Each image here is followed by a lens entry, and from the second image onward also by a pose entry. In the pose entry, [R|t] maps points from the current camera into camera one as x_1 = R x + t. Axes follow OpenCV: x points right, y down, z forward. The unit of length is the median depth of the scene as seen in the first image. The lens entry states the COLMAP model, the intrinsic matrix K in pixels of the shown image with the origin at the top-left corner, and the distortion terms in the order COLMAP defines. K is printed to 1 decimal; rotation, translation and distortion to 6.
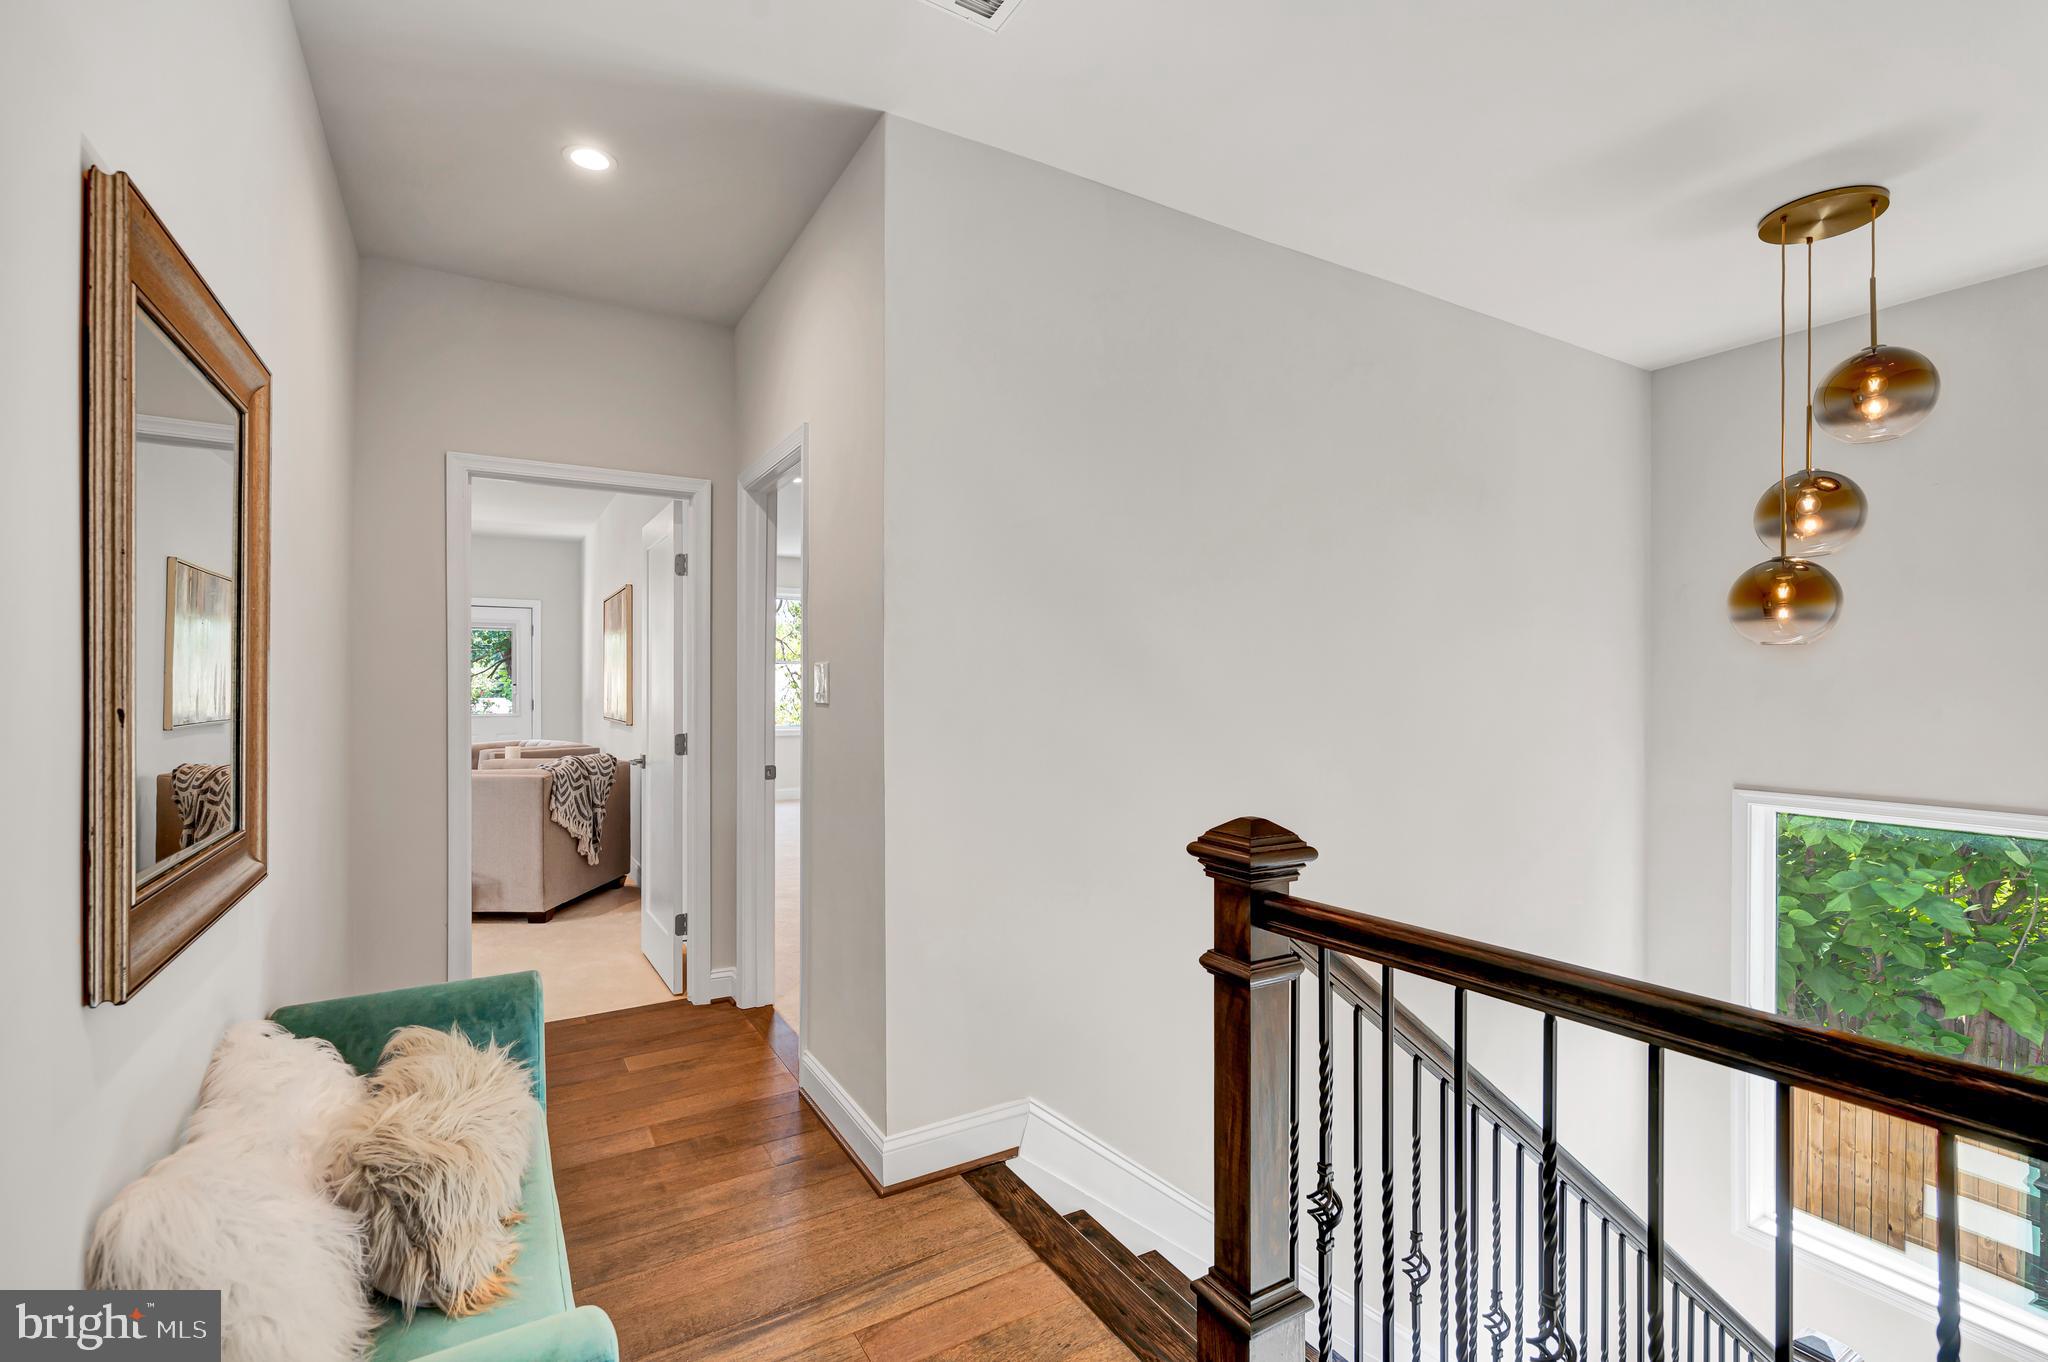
lens RADIAL K [[893.3, 0, 1024.0], [0, 893.3, 681.0], [0, 0, 1]] dist [-0.015753, -0.000152]
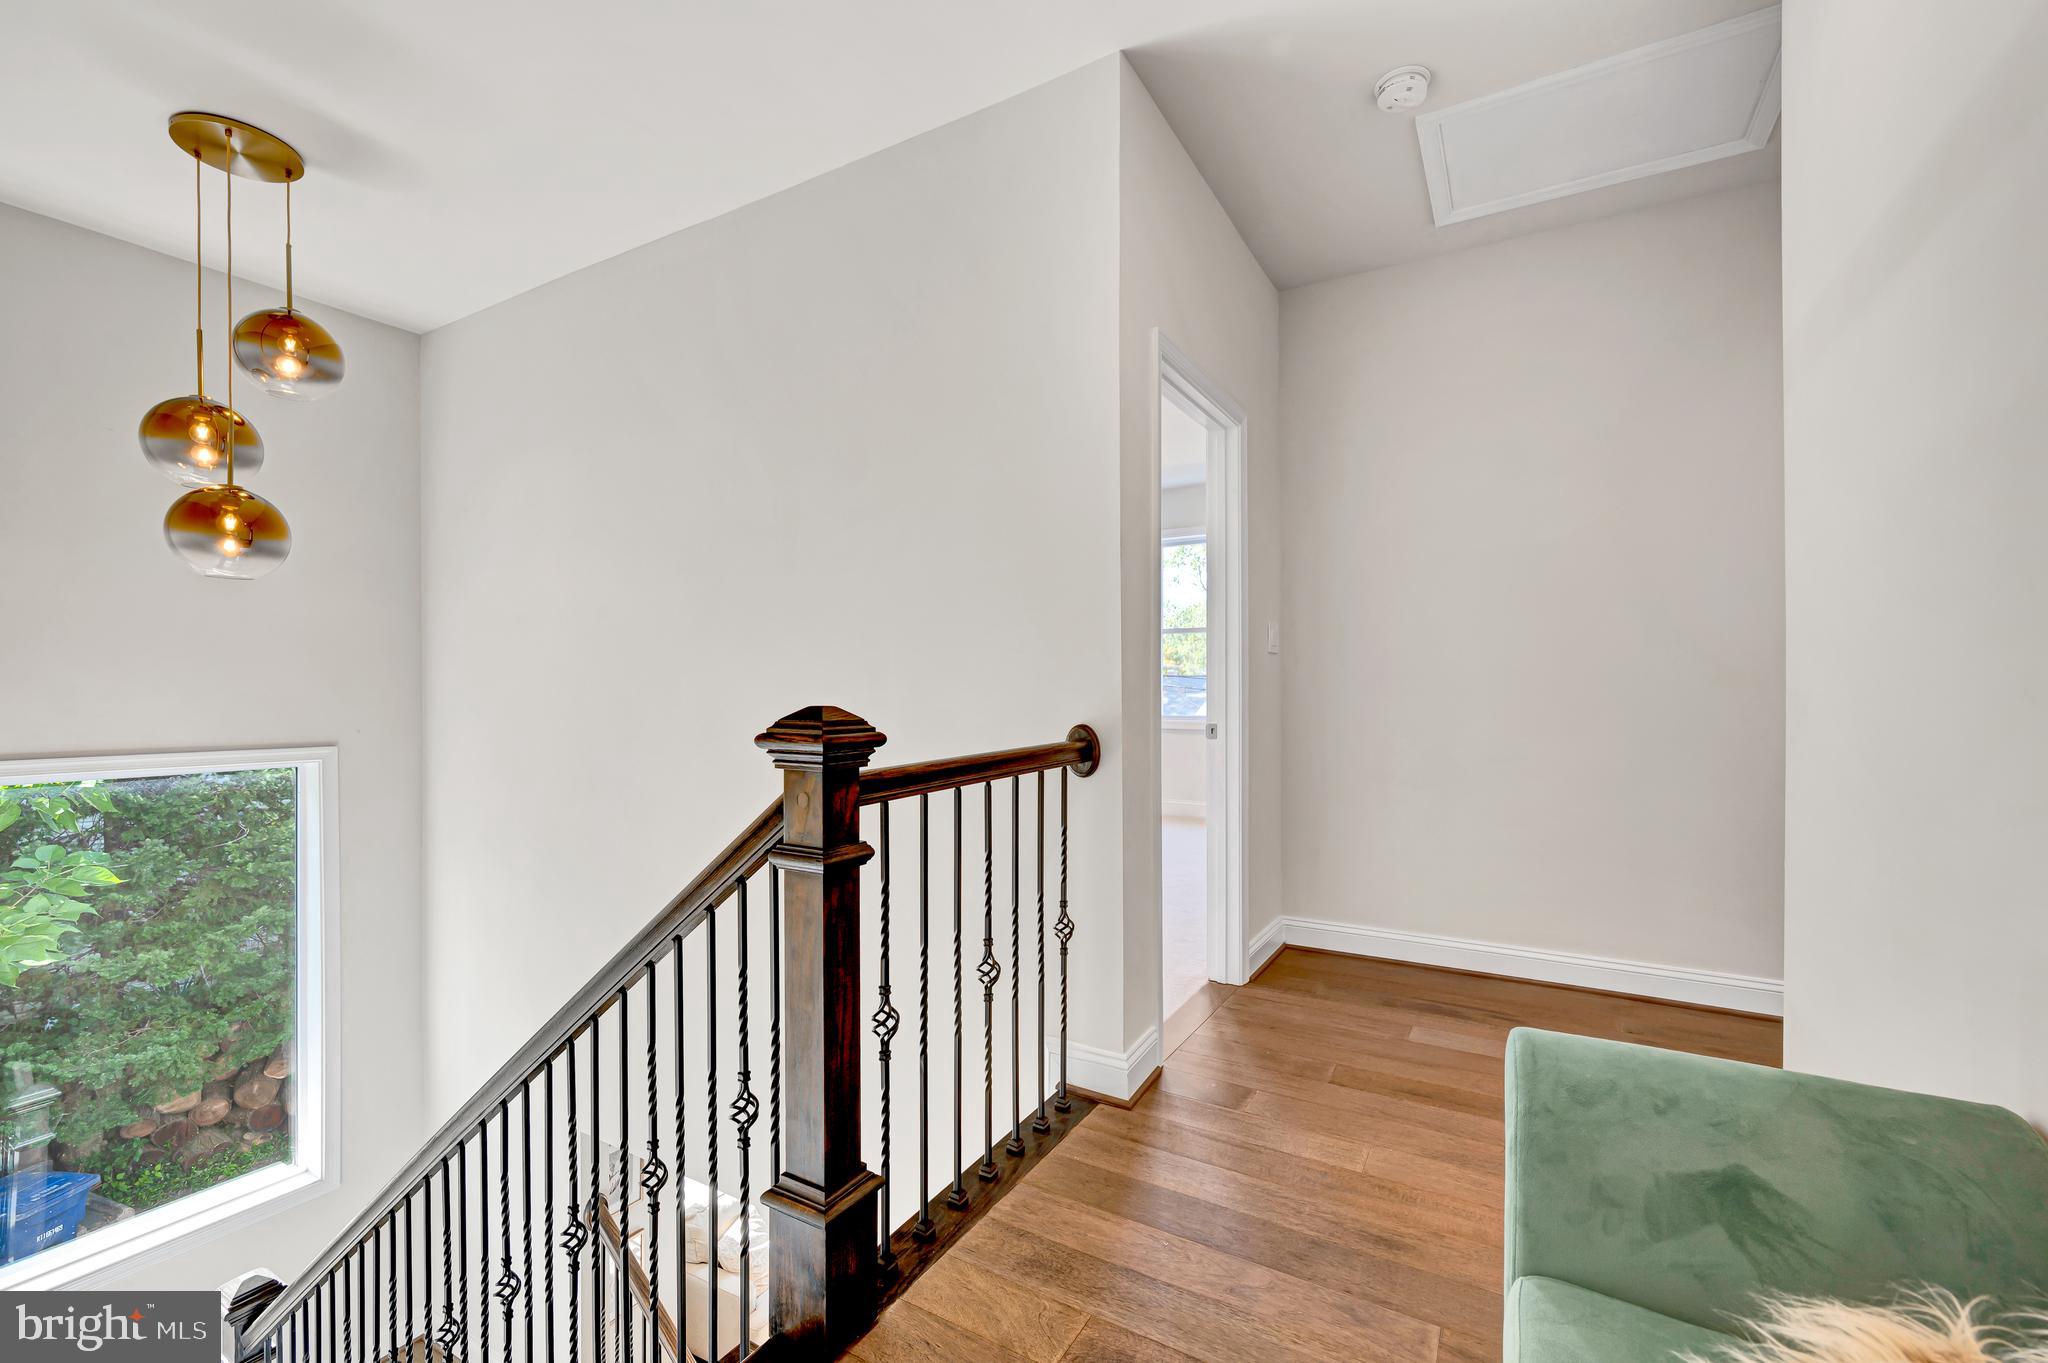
lens RADIAL K [[860.7, 0, 1027.5], [0, 860.7, 686.9], [0, 0, 1]] dist [0.000177, -0.000010]
pose [[-0.459916, 0.006632, 0.887938, -0.363456], [-0.007577, 0.999906, -0.011393, 0.081657], [-0.887930, -0.011968, -0.459823, 0.675197]]
